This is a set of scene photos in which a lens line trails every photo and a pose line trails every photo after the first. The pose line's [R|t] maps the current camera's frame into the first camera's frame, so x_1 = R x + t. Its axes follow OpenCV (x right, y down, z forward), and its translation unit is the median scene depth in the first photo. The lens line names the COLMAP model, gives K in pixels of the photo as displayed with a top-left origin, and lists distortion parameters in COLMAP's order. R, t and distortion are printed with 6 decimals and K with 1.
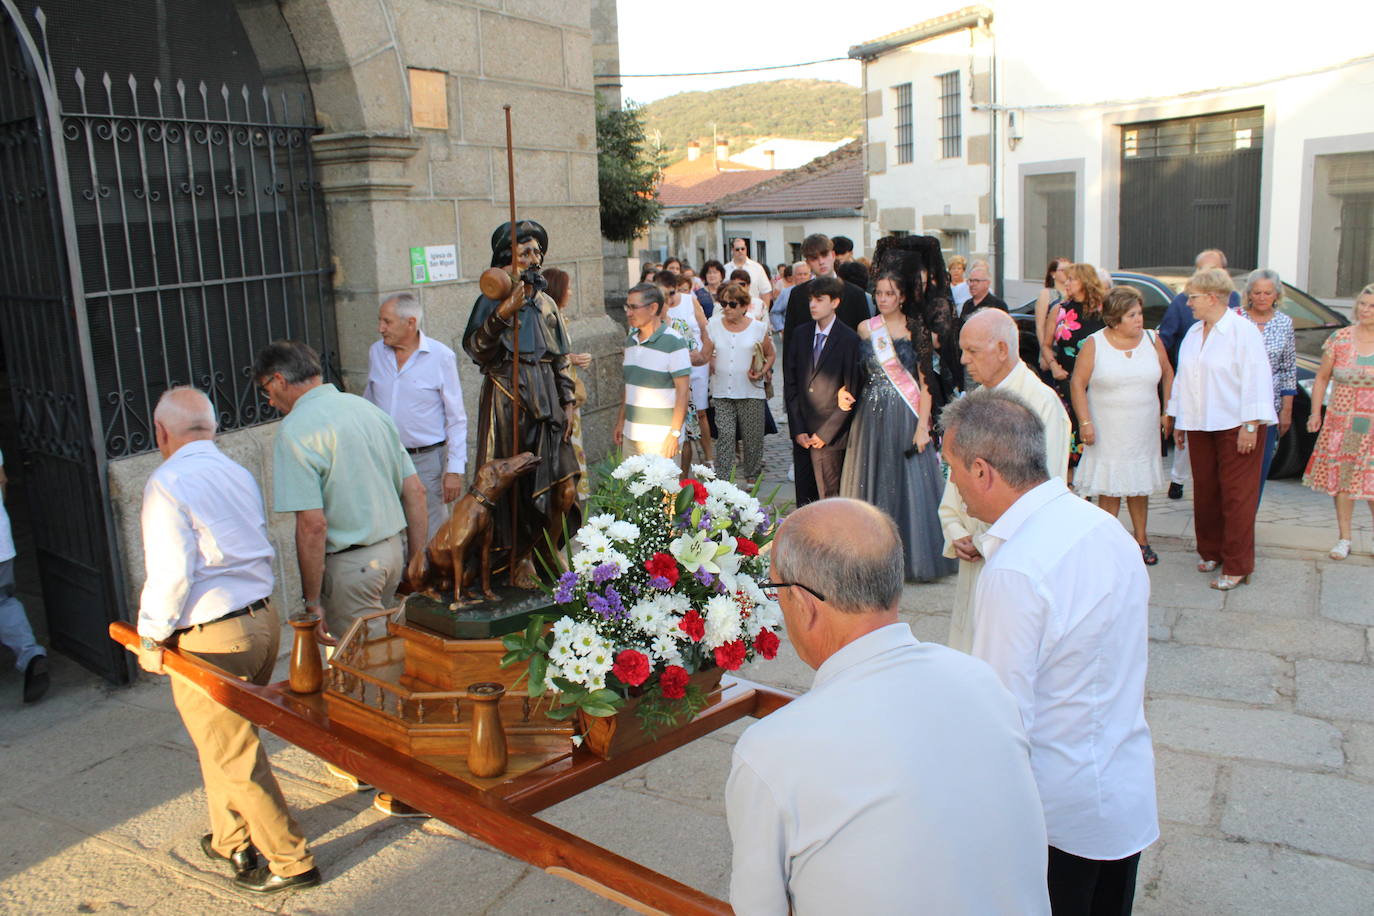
lens RADIAL K [[1136.3, 0, 687.0], [0, 1136.3, 458.0], [0, 0, 1]] dist [-0.164268, 0.143325]
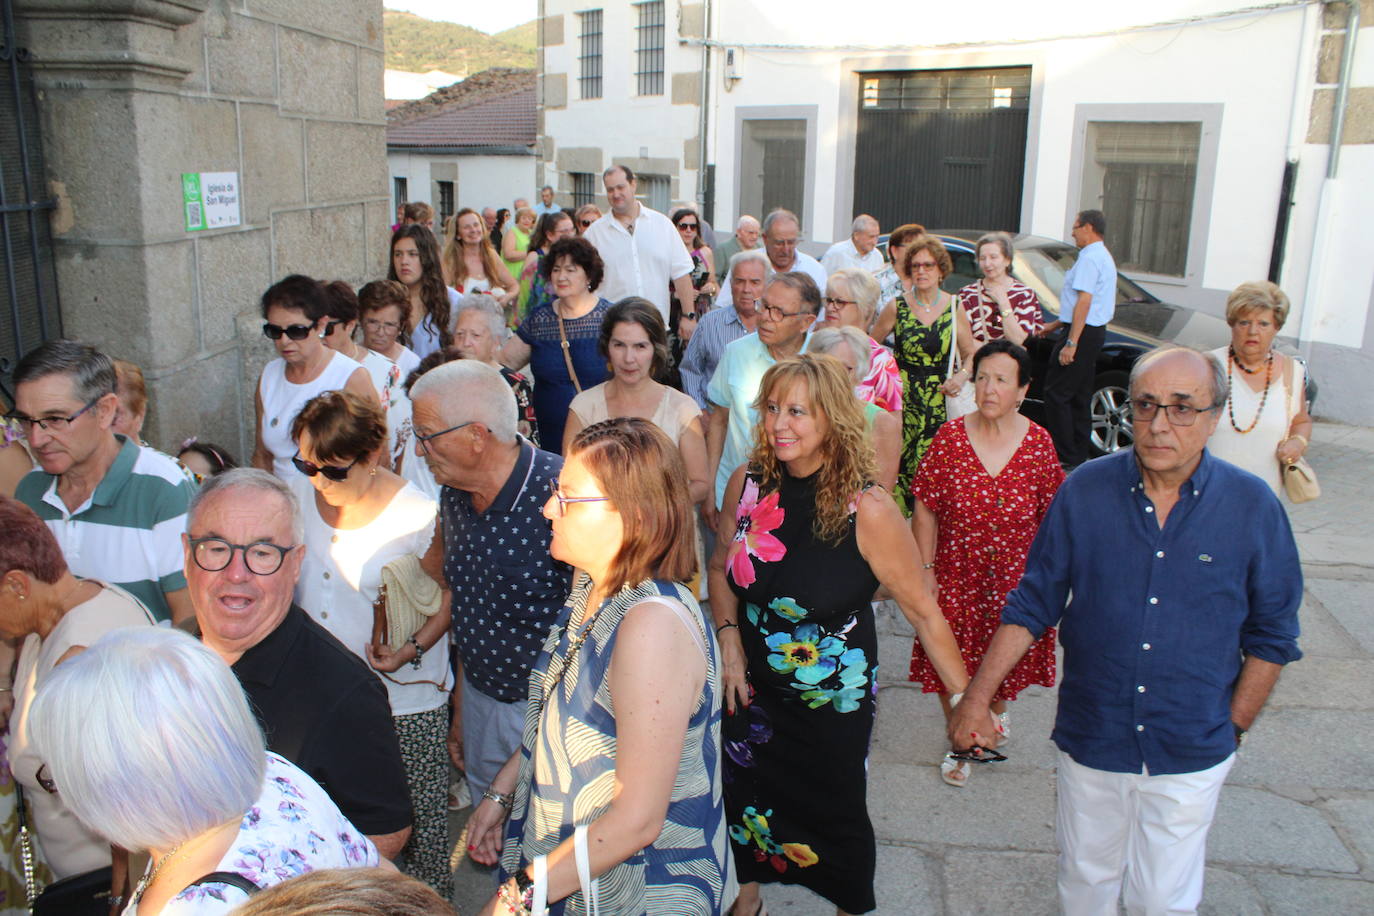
lens RADIAL K [[1136.3, 0, 687.0], [0, 1136.3, 458.0], [0, 0, 1]] dist [-0.164268, 0.143325]
pose [[0.929081, -0.035100, 0.368208, -0.204088], [0.015750, 0.998339, 0.055426, -0.056239], [-0.369541, -0.045696, 0.928090, 0.307039]]
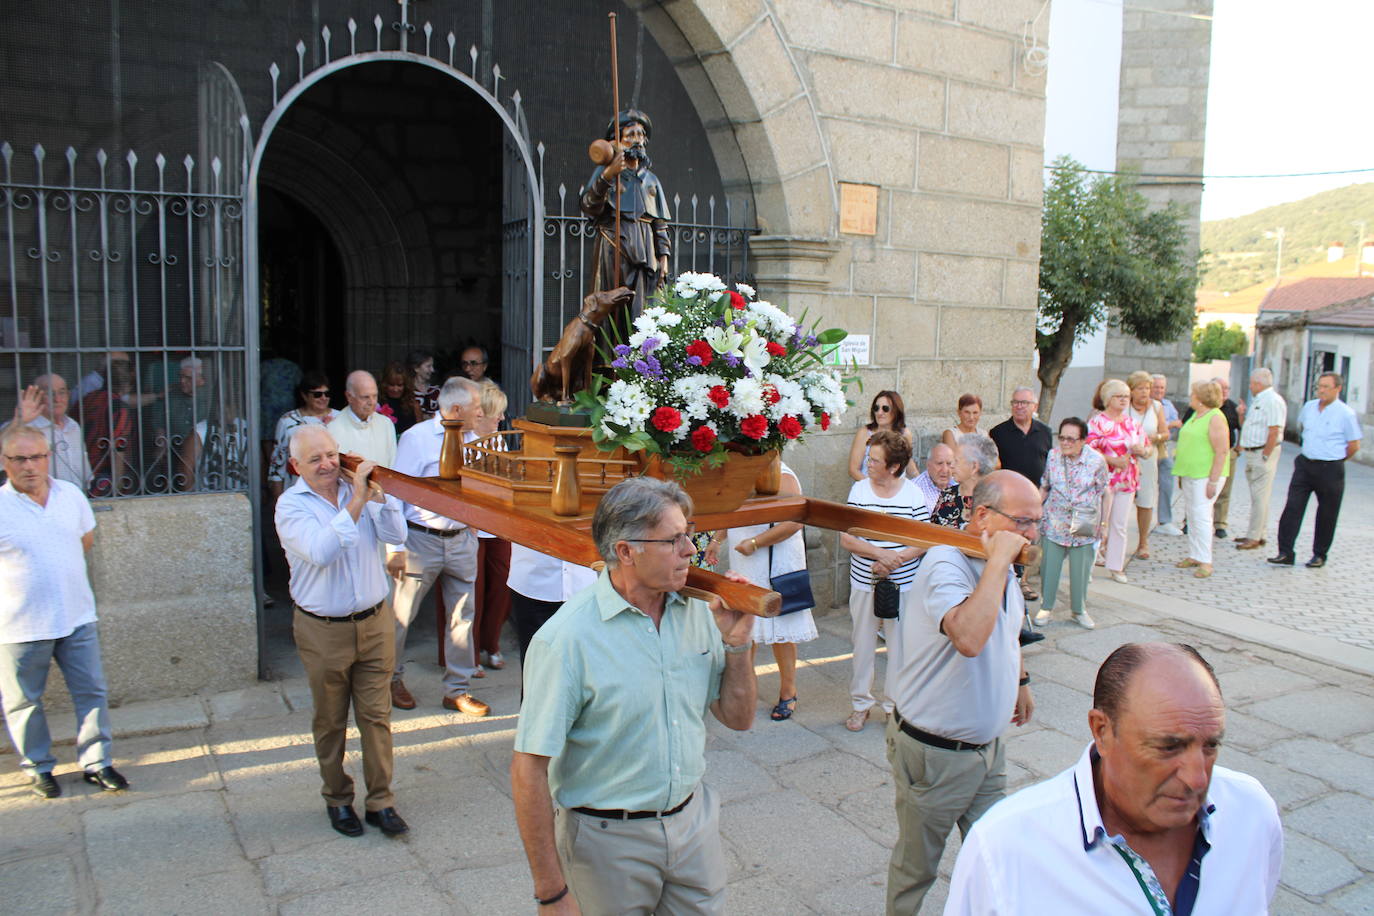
lens RADIAL K [[1136.3, 0, 687.0], [0, 1136.3, 458.0], [0, 0, 1]] dist [-0.164268, 0.143325]
pose [[0.856419, 0.128505, -0.500033, 0.224419], [-0.162438, 0.986409, -0.024711, -0.007581], [0.490062, 0.102387, 0.865654, -0.074528]]
